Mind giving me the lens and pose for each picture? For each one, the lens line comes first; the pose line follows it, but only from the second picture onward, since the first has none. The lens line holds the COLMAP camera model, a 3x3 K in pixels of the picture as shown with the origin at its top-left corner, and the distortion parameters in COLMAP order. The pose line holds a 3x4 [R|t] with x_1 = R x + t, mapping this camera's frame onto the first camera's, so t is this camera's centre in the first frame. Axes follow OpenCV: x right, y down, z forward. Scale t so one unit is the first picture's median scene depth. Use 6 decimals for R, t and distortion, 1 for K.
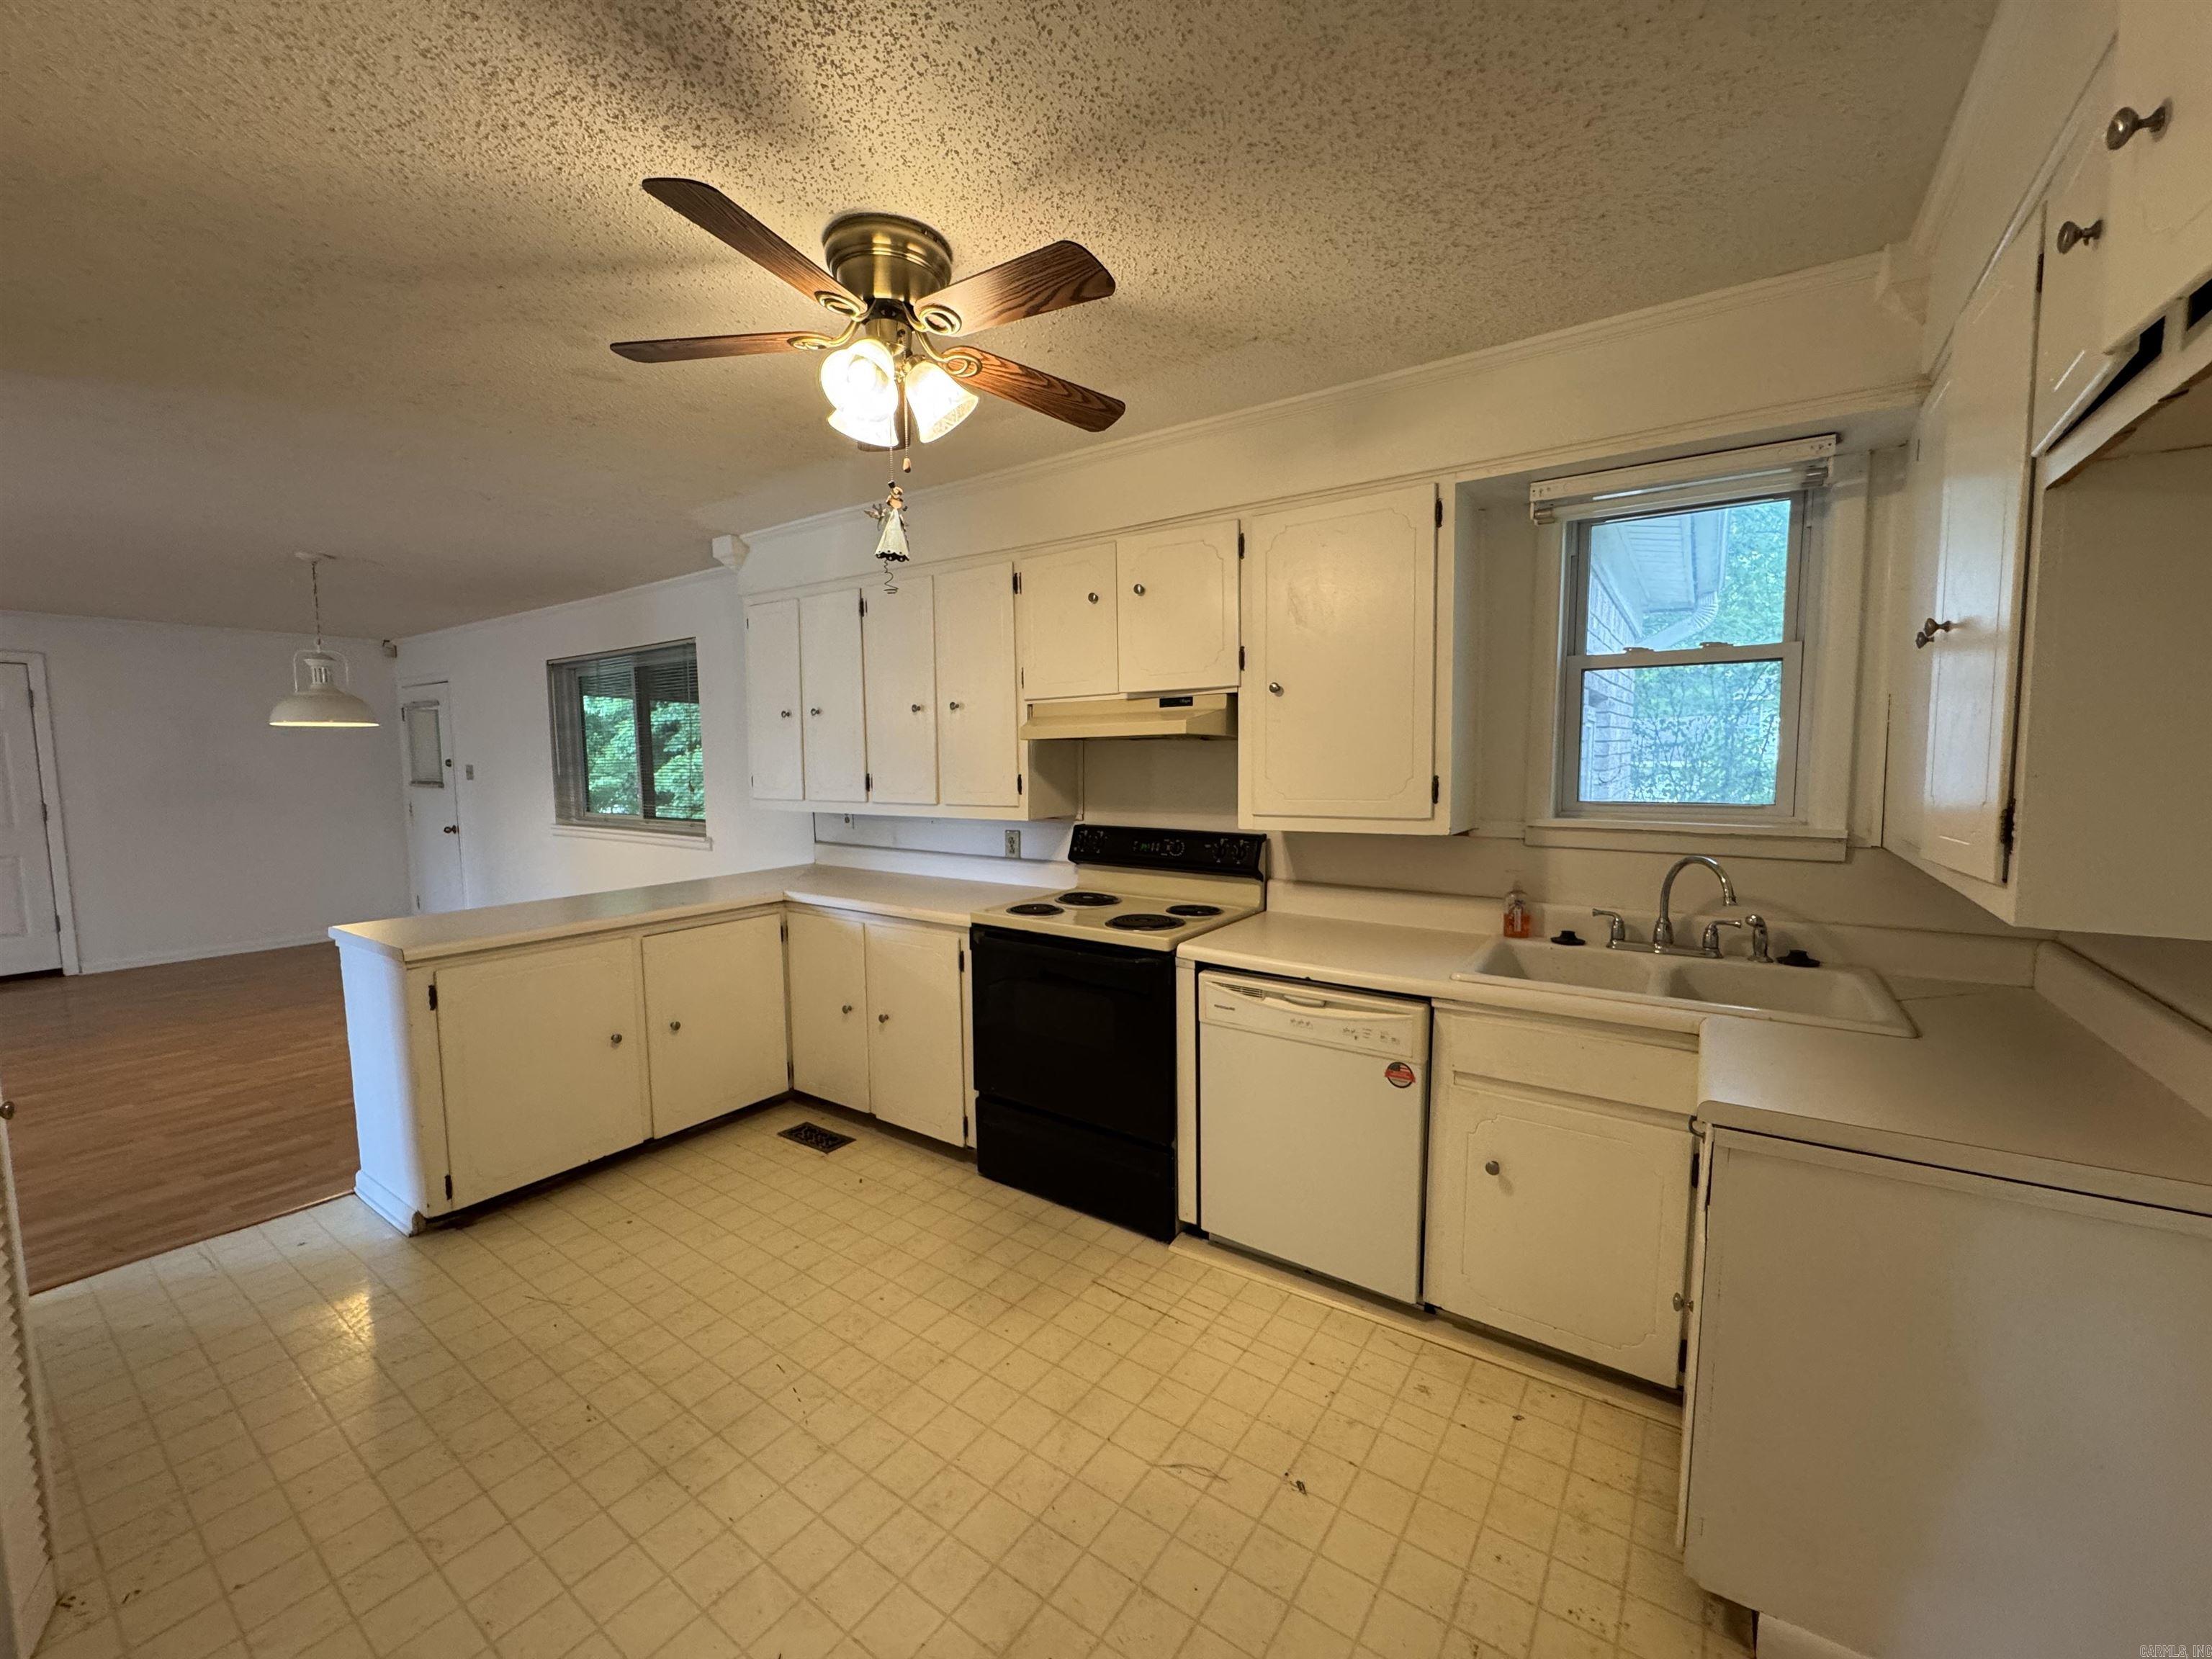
lens RADIAL K [[879.7, 0, 1104.7], [0, 879.7, 833.4], [0, 0, 1]] dist [-0.001004, -0.000226]
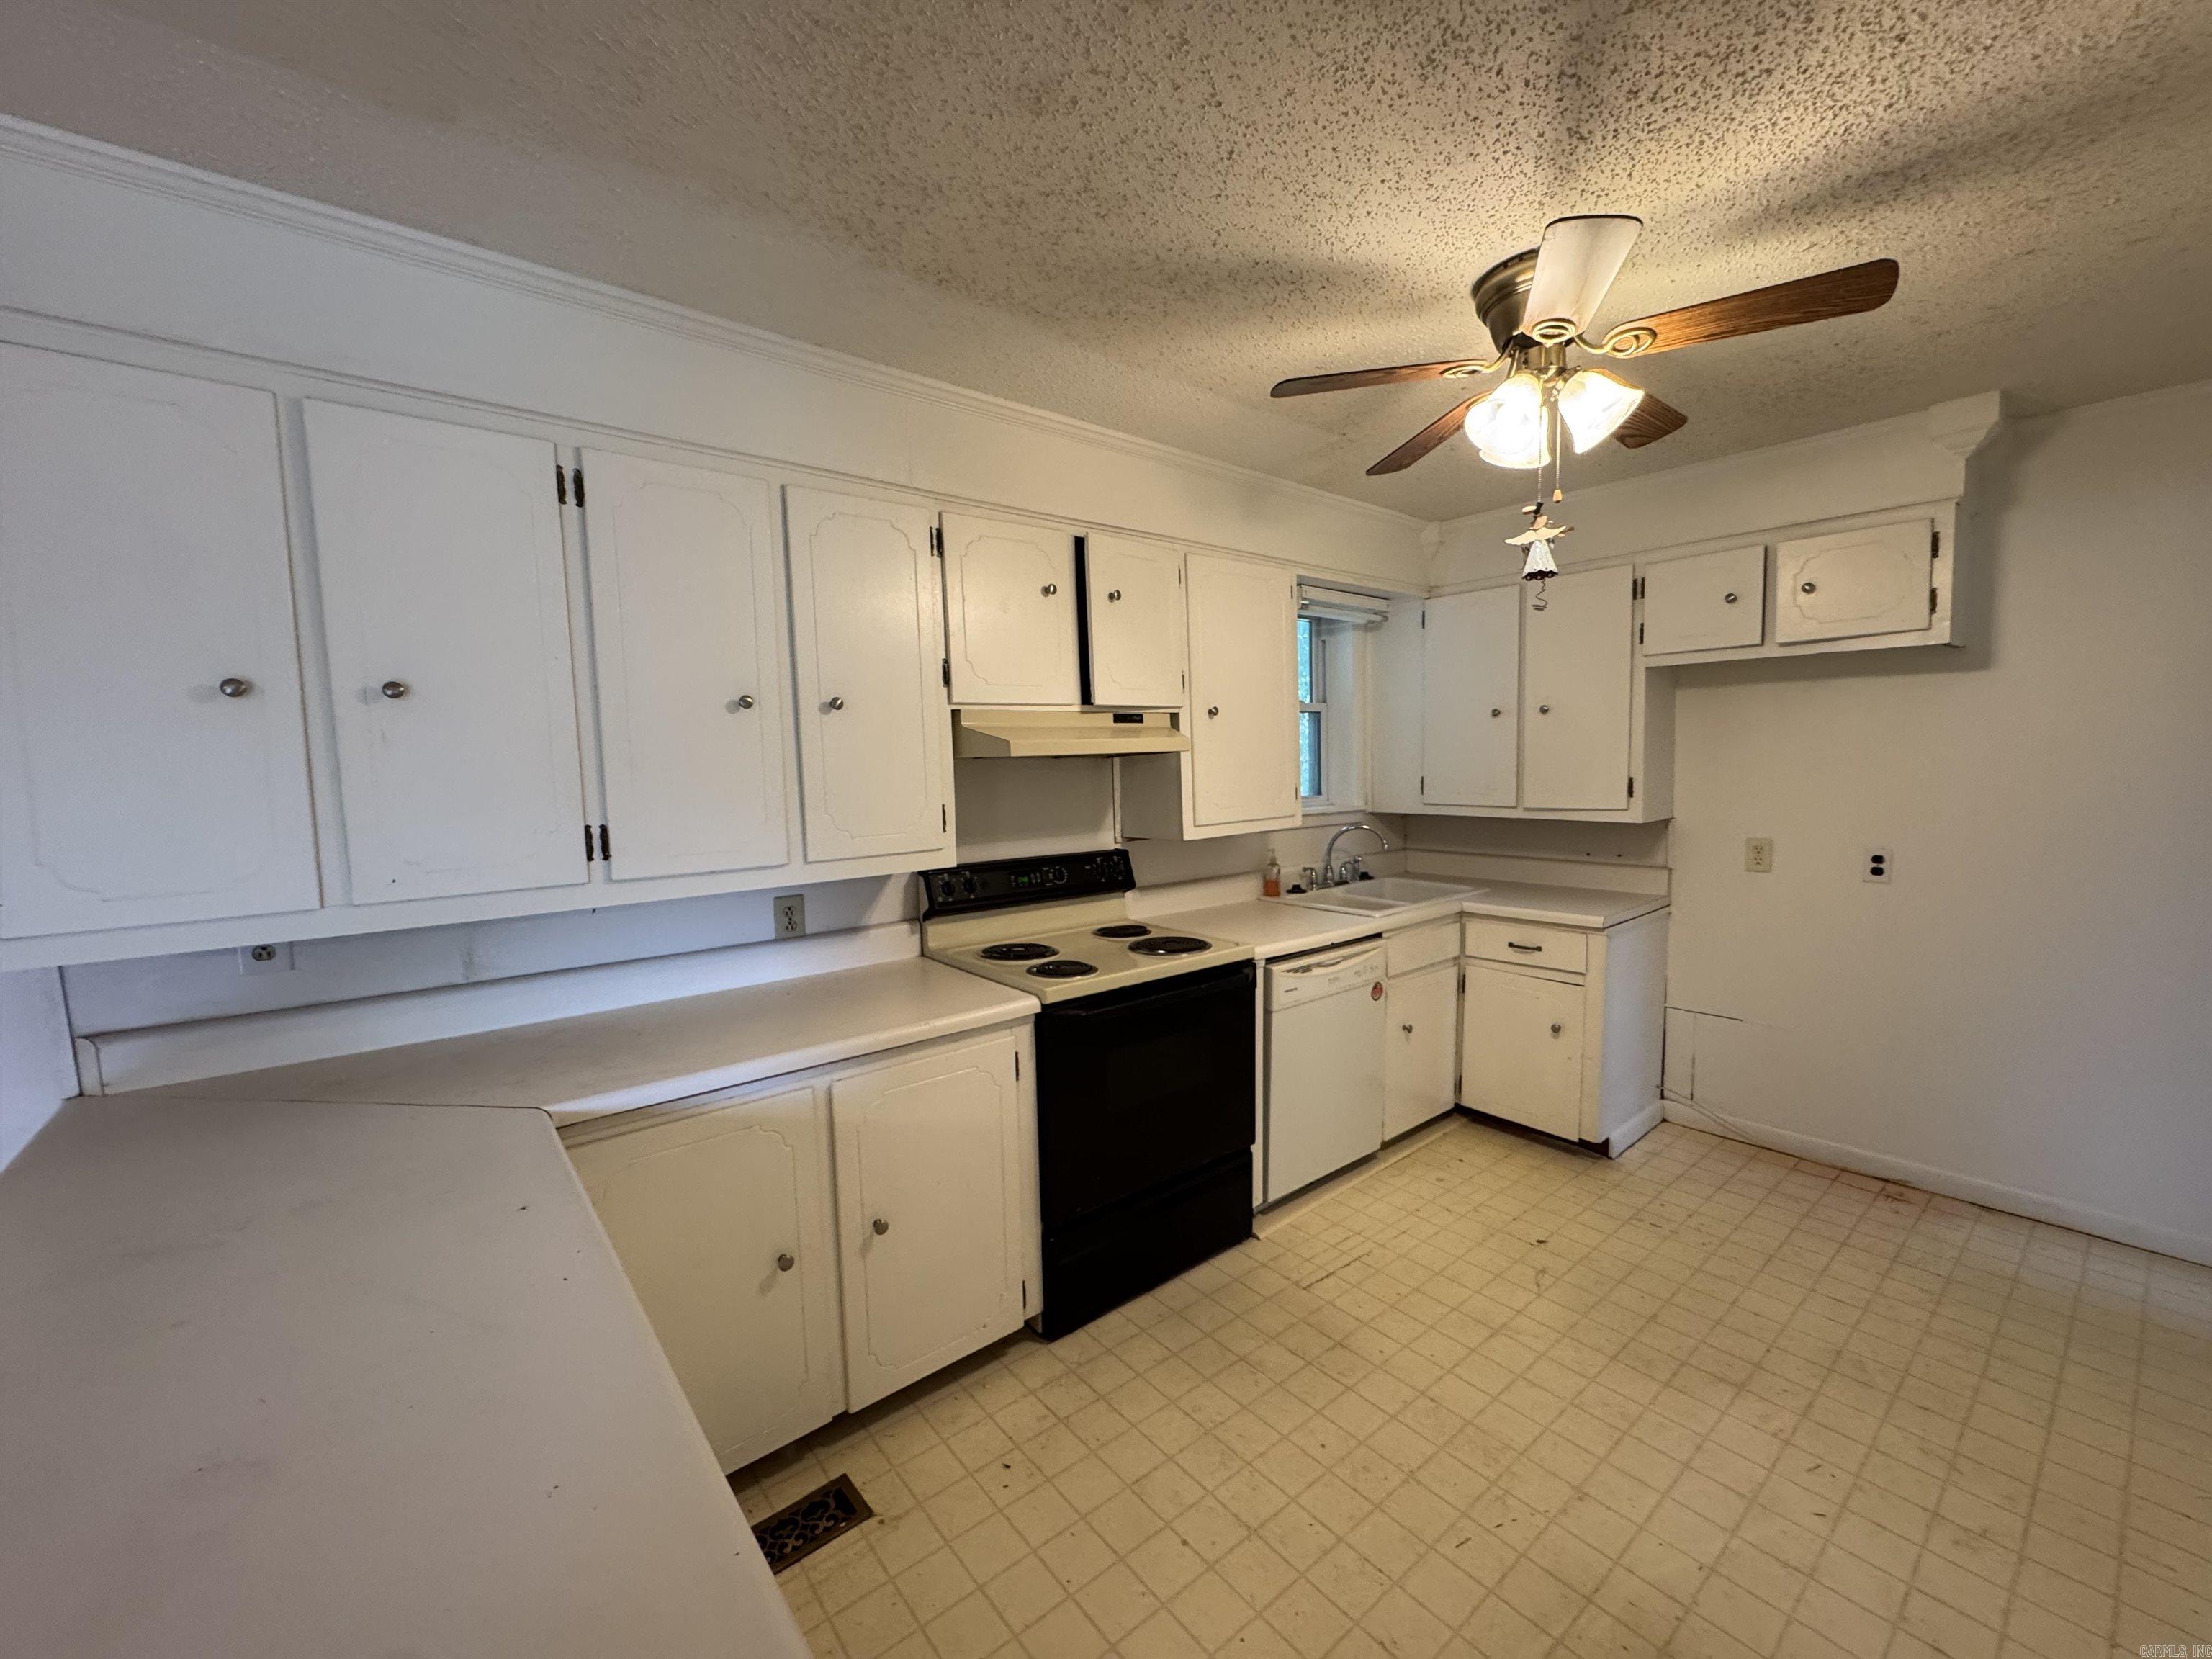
lens RADIAL K [[882.3, 0, 1103.7], [0, 882.3, 832.7], [0, 0, 1]] dist [-0.002280, -0.000099]
pose [[0.272979, -0.079384, 0.958739, -0.933006], [0.105268, 0.993070, 0.052254, -0.083756], [-0.956243, 0.086660, 0.279444, 0.823737]]
